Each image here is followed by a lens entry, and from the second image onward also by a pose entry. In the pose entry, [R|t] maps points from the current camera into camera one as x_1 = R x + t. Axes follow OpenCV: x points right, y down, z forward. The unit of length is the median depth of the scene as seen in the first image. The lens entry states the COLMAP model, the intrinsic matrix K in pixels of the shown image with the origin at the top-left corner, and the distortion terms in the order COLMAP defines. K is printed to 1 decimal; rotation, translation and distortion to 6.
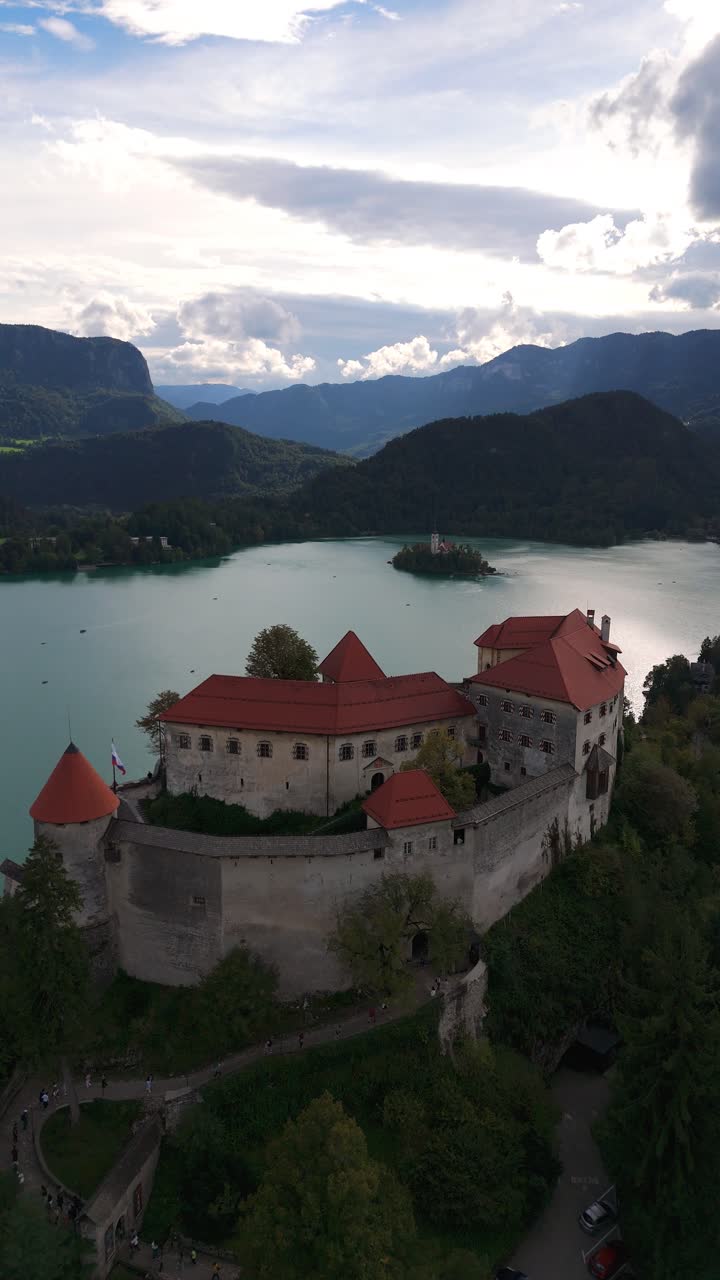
lens RADIAL K [[940.8, 0, 358.5], [0, 940.8, 637.6], [0, 0, 1]] dist [0.075977, -0.004421]
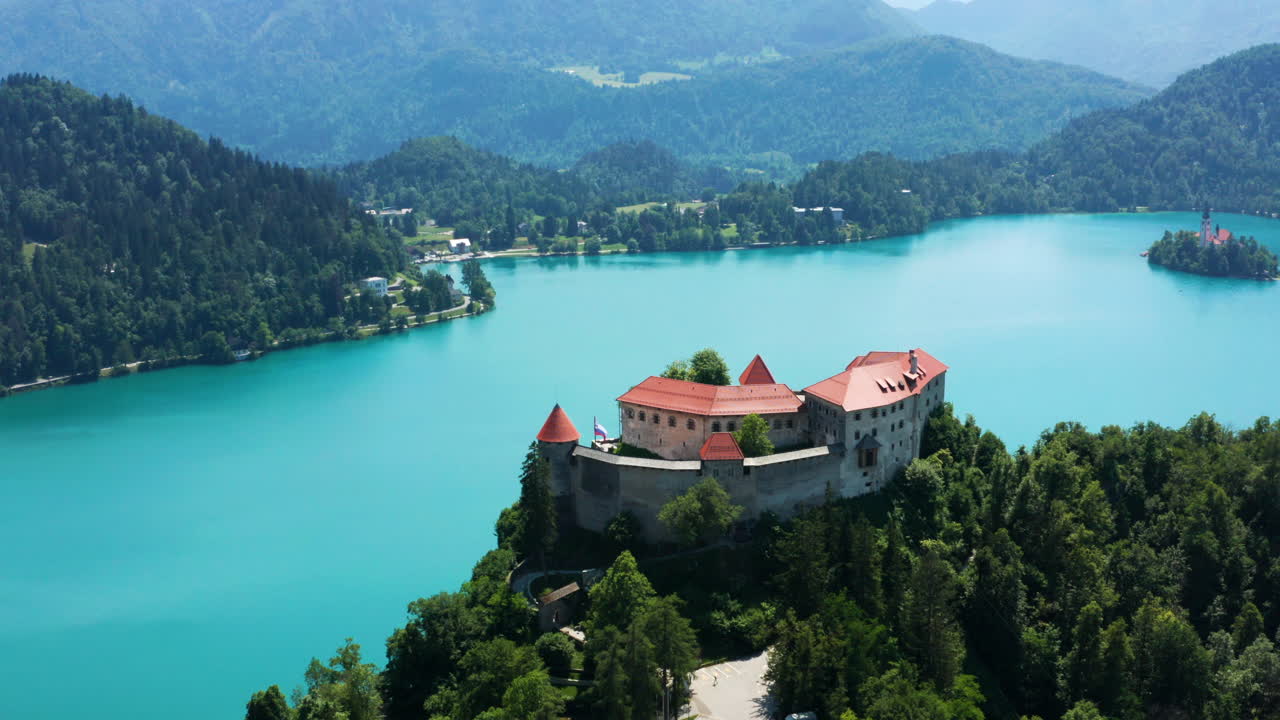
lens RADIAL K [[1470.7, 0, 640.0], [0, 1470.7, 360.0], [0, 0, 1]] dist [-0.161549, -0.006751]
pose [[0.930423, 0.061844, -0.361230, 0.795057], [-0.057428, 0.998086, 0.022960, -0.048910], [0.361959, -0.000618, 0.932194, -1.482451]]
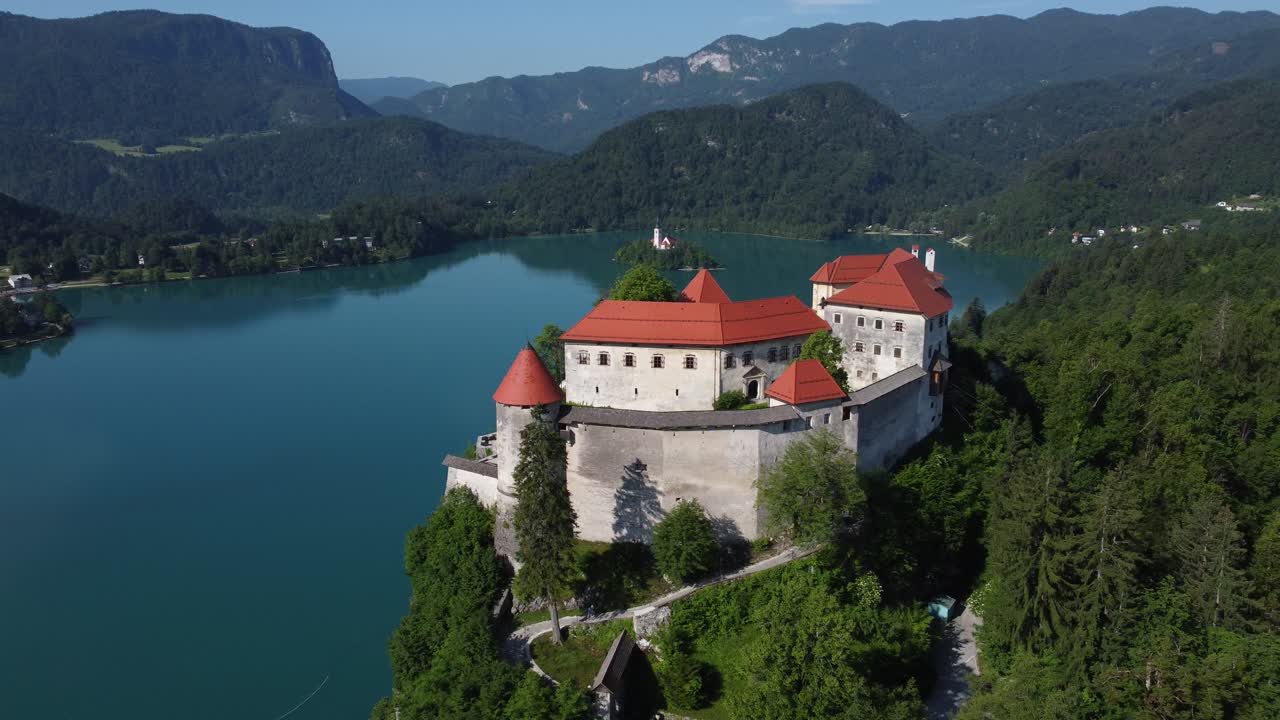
lens RADIAL K [[1008.7, 0, 635.1], [0, 1008.7, 371.1], [0, 0, 1]] dist [0.008709, -0.000980]
pose [[0.996864, -0.025459, 0.074932, -0.221298], [0.023794, 0.999452, 0.023027, 0.102341], [-0.075477, -0.021172, 0.996923, -0.228096]]
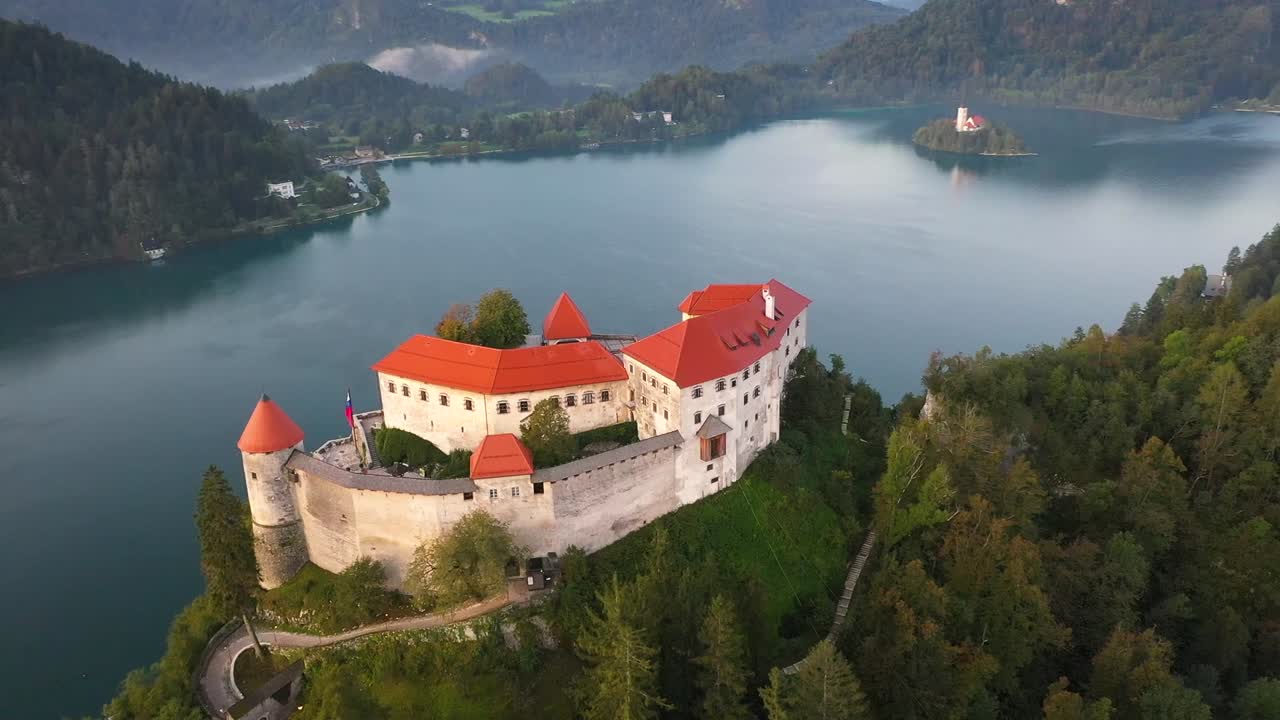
lens RADIAL K [[1008.7, 0, 635.1], [0, 1008.7, 371.1], [0, 0, 1]] dist [0.008709, -0.000980]
pose [[0.963084, 0.063203, -0.261675, 0.485723], [-0.020819, 0.986624, 0.161678, -0.137059], [0.268394, -0.150262, 0.951518, -0.182224]]
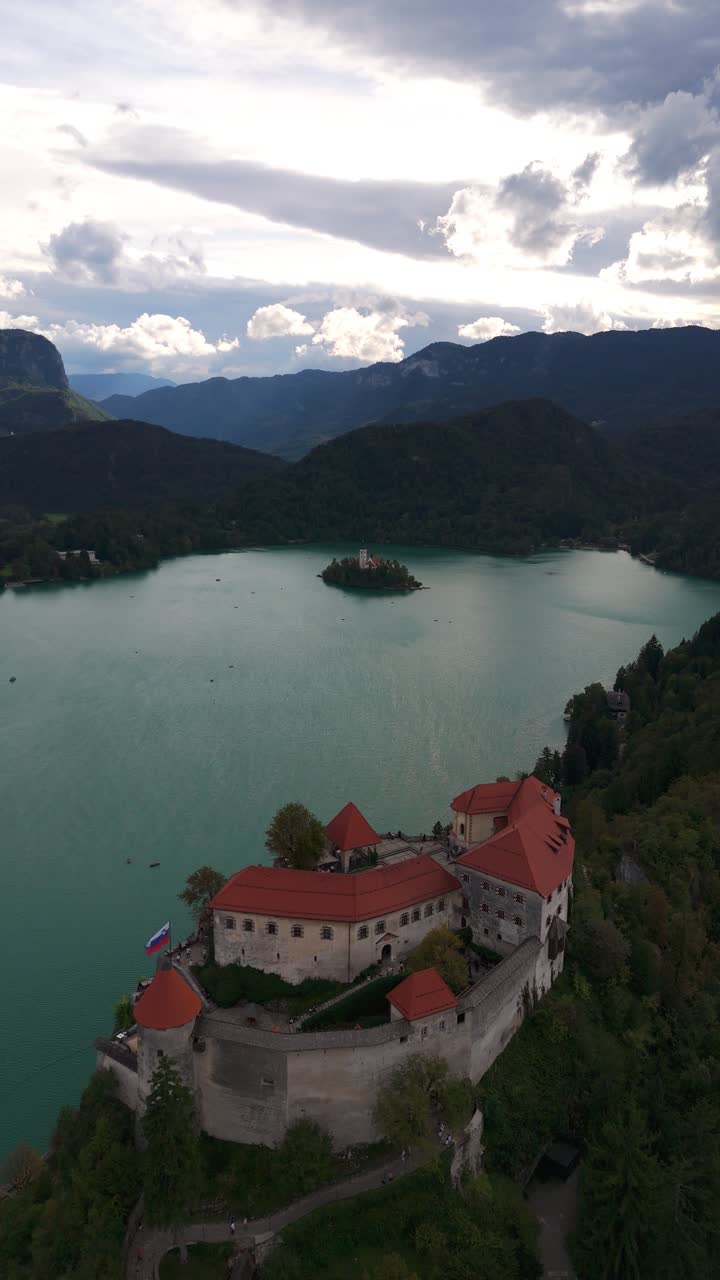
lens RADIAL K [[943.9, 0, 360.0], [0, 943.9, 640.0], [0, 0, 1]] dist [0.051328, -0.004049]
pose [[0.996186, -0.013066, 0.086272, -0.121319], [0.011577, 0.999776, 0.017737, -0.292039], [-0.086484, -0.016671, 0.996114, -0.260240]]
